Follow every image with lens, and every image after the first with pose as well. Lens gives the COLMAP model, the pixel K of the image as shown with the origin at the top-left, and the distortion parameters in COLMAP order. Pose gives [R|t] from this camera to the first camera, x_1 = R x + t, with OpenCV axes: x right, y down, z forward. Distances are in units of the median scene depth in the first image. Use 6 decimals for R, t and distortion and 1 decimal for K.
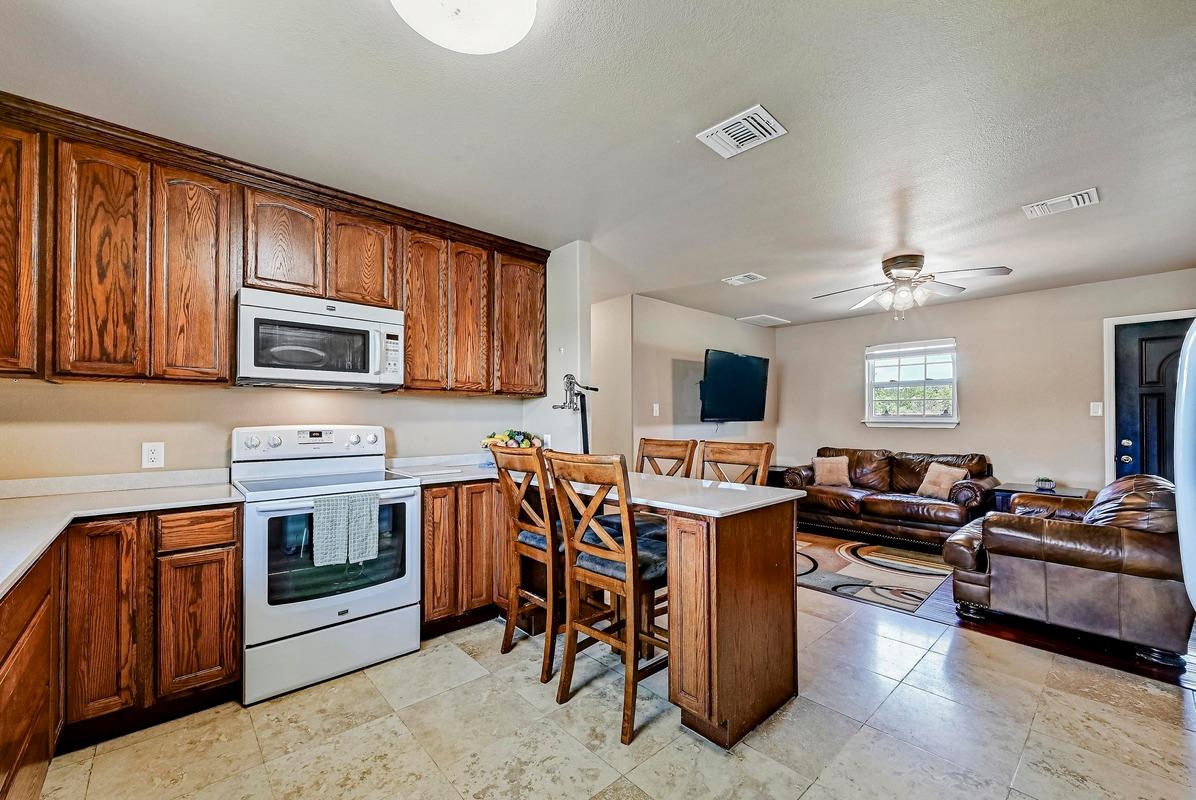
lens RADIAL K [[486.8, 0, 600.0], [0, 486.8, 417.0], [0, 0, 1]] dist [-0.002183, -0.000114]
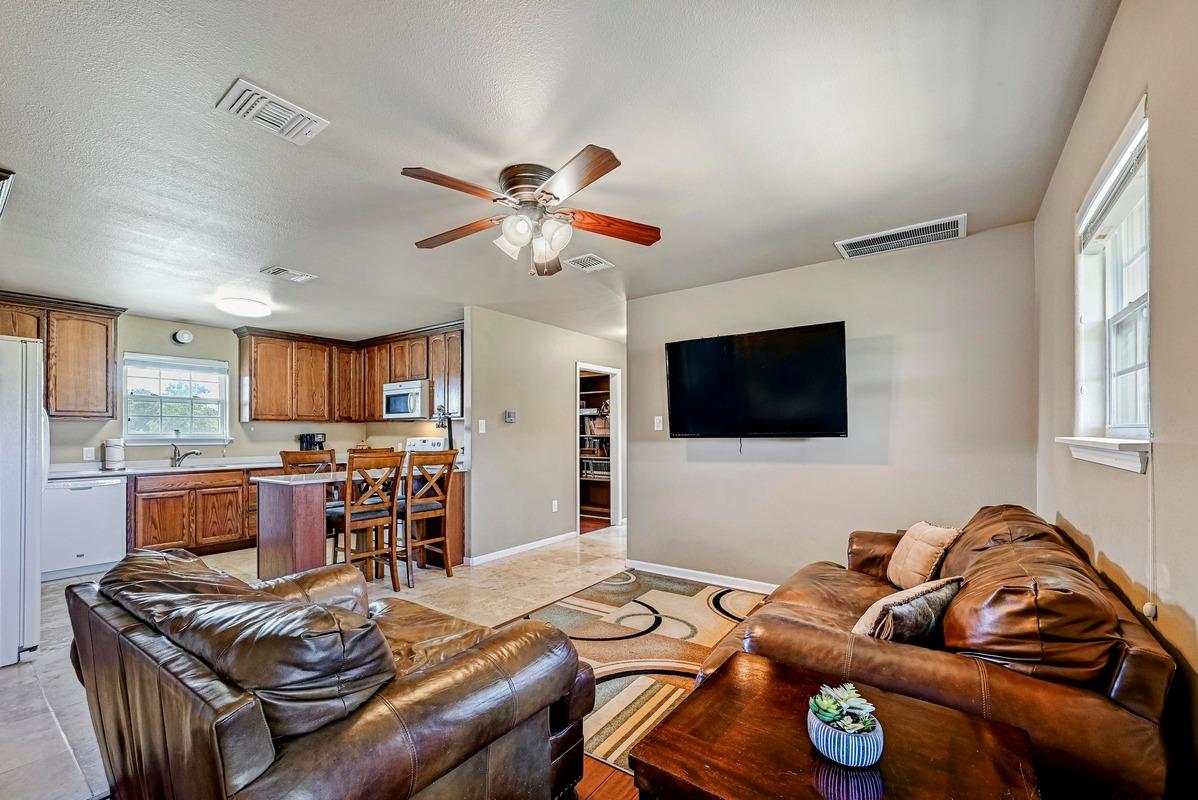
lens RADIAL K [[487.6, 0, 582.9], [0, 487.6, 427.5], [0, 0, 1]] dist [-0.002183, -0.000114]
pose [[0.193081, -0.009612, -0.981136, 1.701616], [0.011008, 0.999910, -0.007630, -0.002105], [0.981121, -0.009327, 0.193170, 1.290270]]
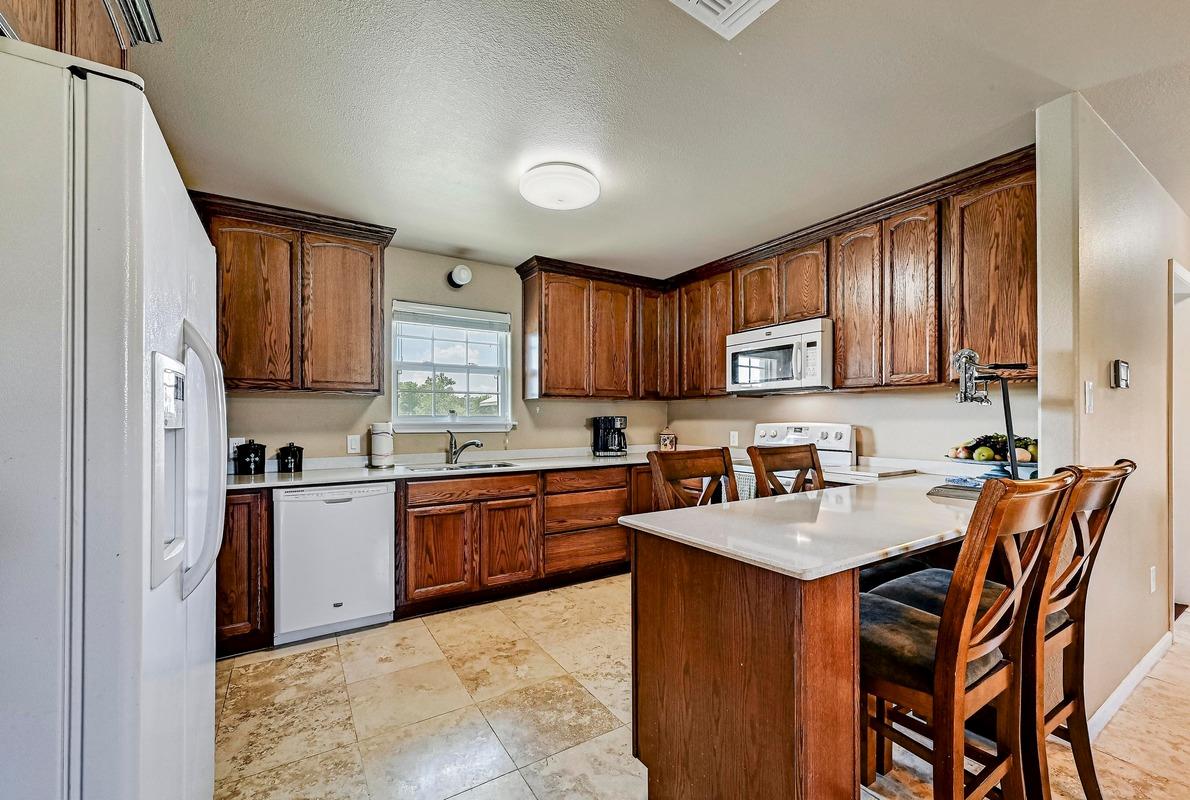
lens RADIAL K [[484.3, 0, 596.1], [0, 484.3, 411.8], [0, 0, 1]] dist [-0.002183, -0.000114]
pose [[-0.175037, -0.009456, -0.984517, 0.756278], [0.009855, 0.999887, -0.011356, -0.002370], [0.984513, -0.011690, -0.174924, 0.713651]]
